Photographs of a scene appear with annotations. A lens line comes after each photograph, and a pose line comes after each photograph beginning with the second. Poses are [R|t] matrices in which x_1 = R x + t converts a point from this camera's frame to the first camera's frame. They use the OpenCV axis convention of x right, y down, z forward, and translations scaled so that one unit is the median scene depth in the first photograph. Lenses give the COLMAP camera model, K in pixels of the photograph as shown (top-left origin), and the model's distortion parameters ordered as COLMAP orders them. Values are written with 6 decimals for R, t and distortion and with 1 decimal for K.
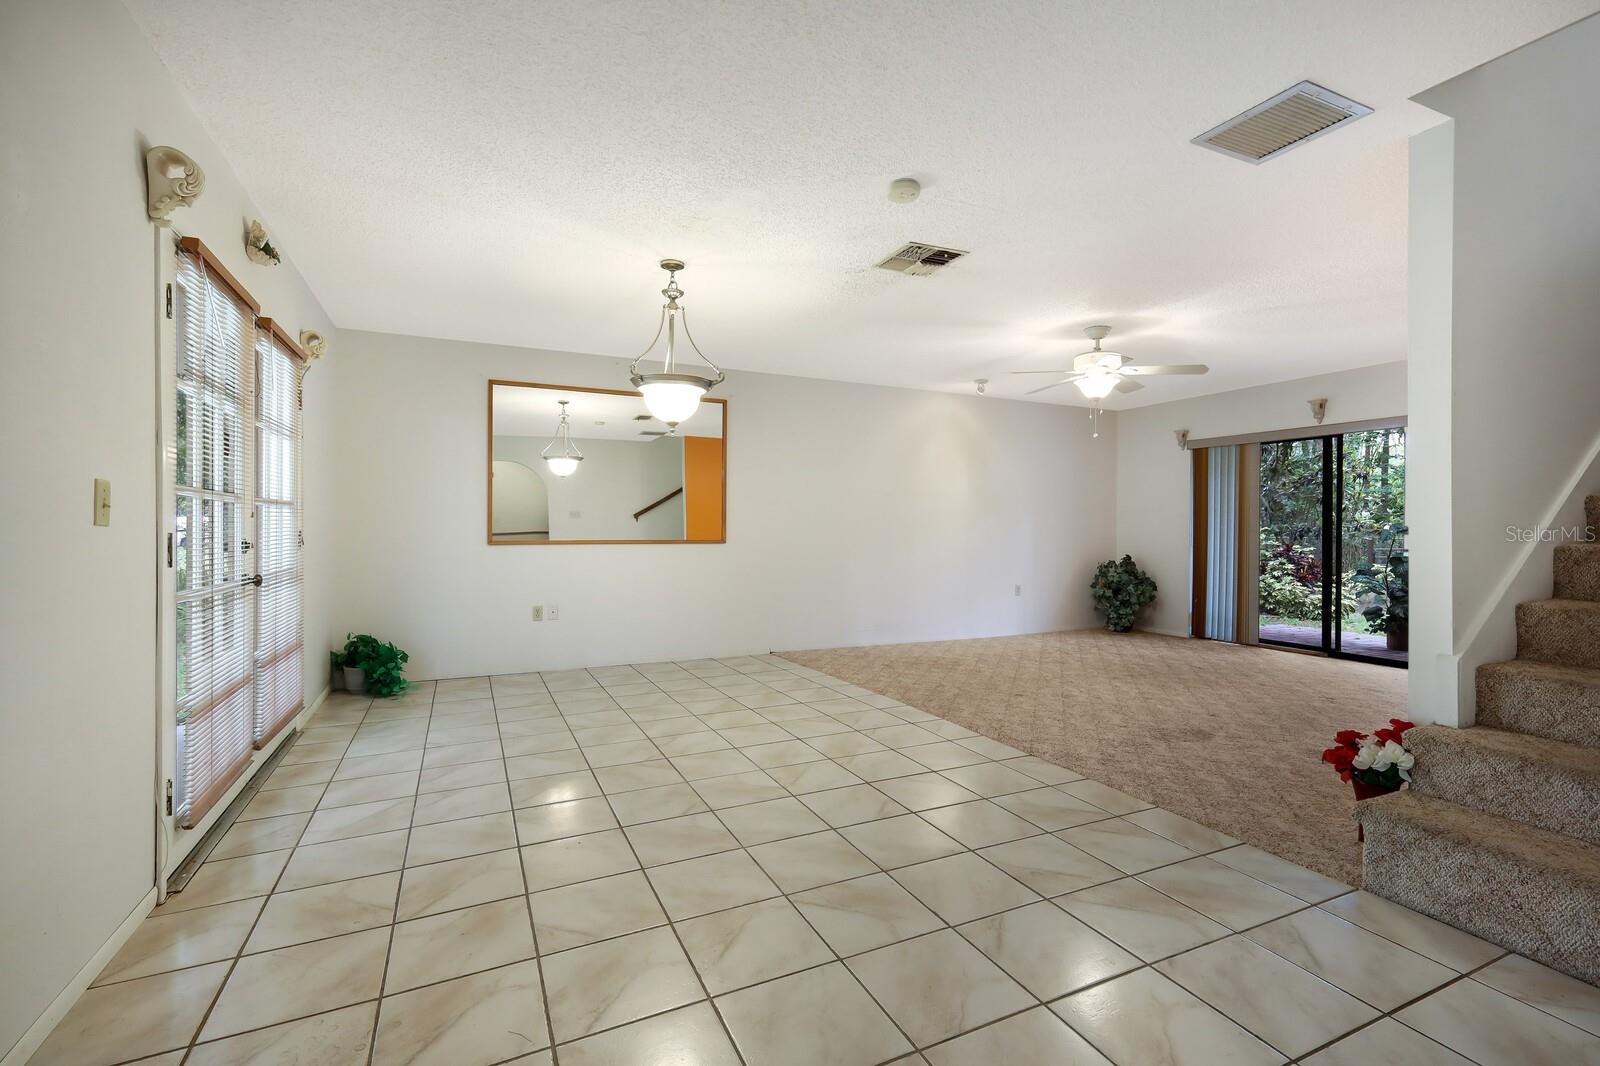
lens RADIAL K [[709.4, 0, 799.9], [0, 709.4, 519.1], [0, 0, 1]] dist [0.017984, 0.000163]
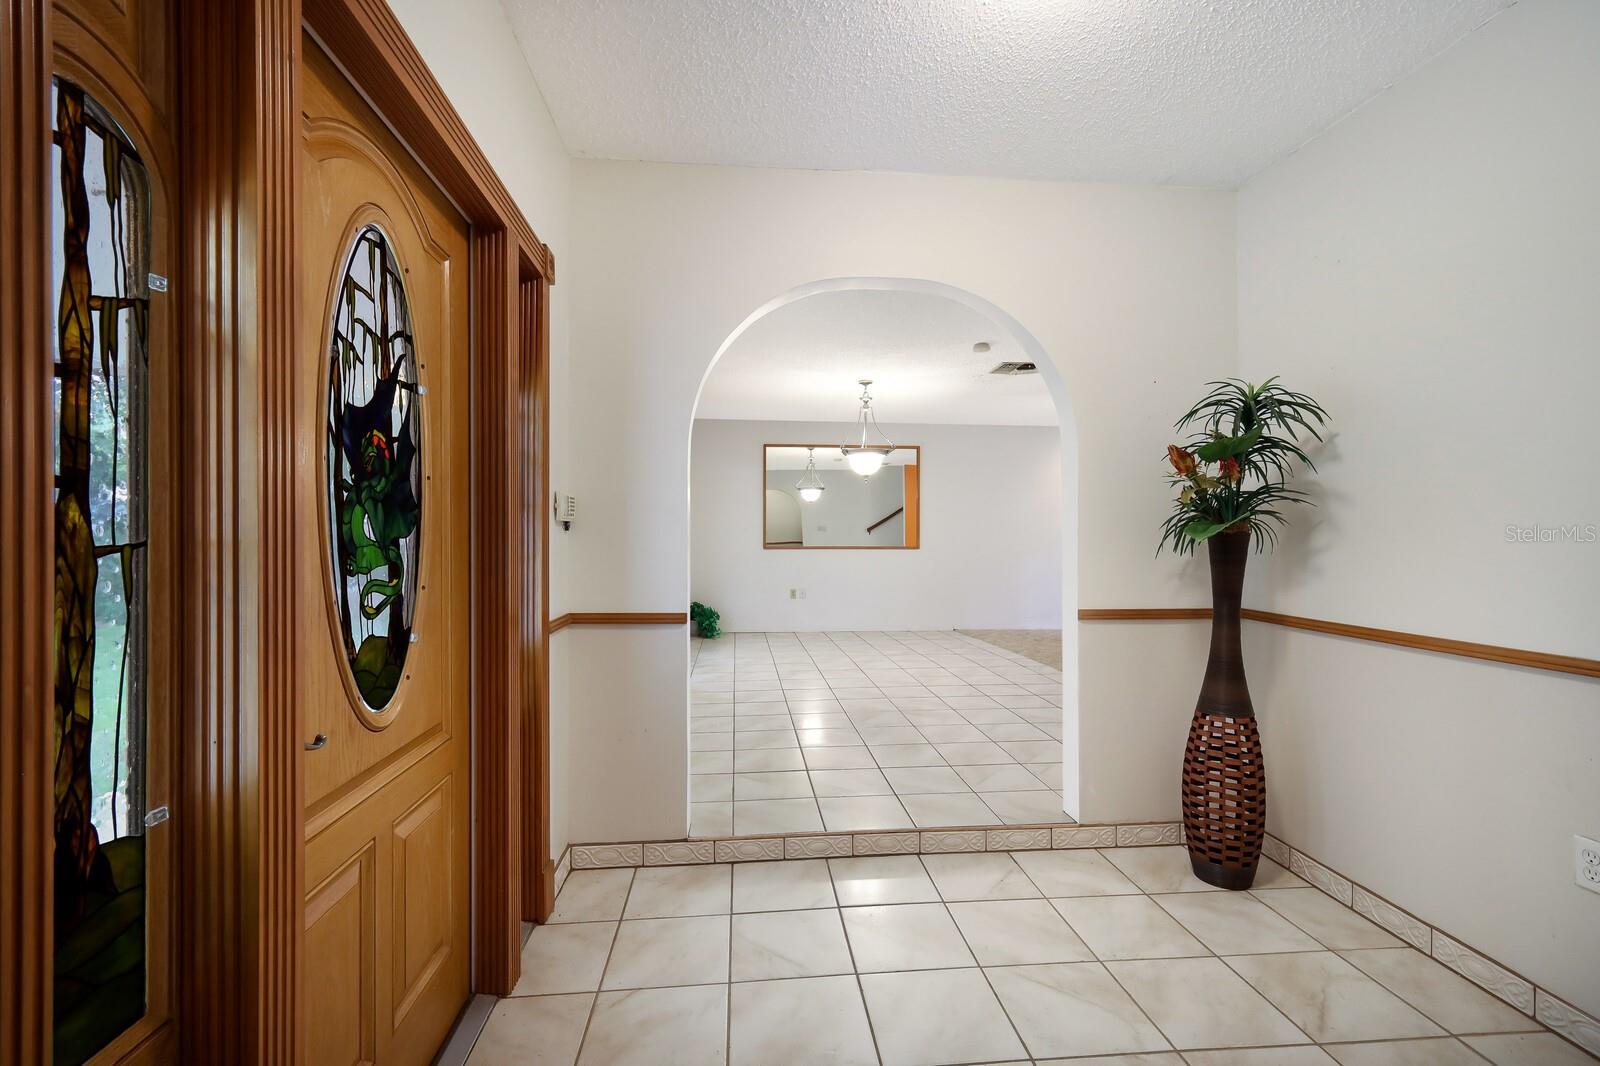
lens RADIAL K [[709.4, 0, 800.6], [0, 709.4, 526.8], [0, 0, 1]] dist [0.017984, 0.000163]
pose [[0.938178, -0.003656, -0.346133, 0.164358], [0.000676, 0.999962, -0.008729, 0.002470], [0.346152, 0.007956, 0.938145, -0.405827]]
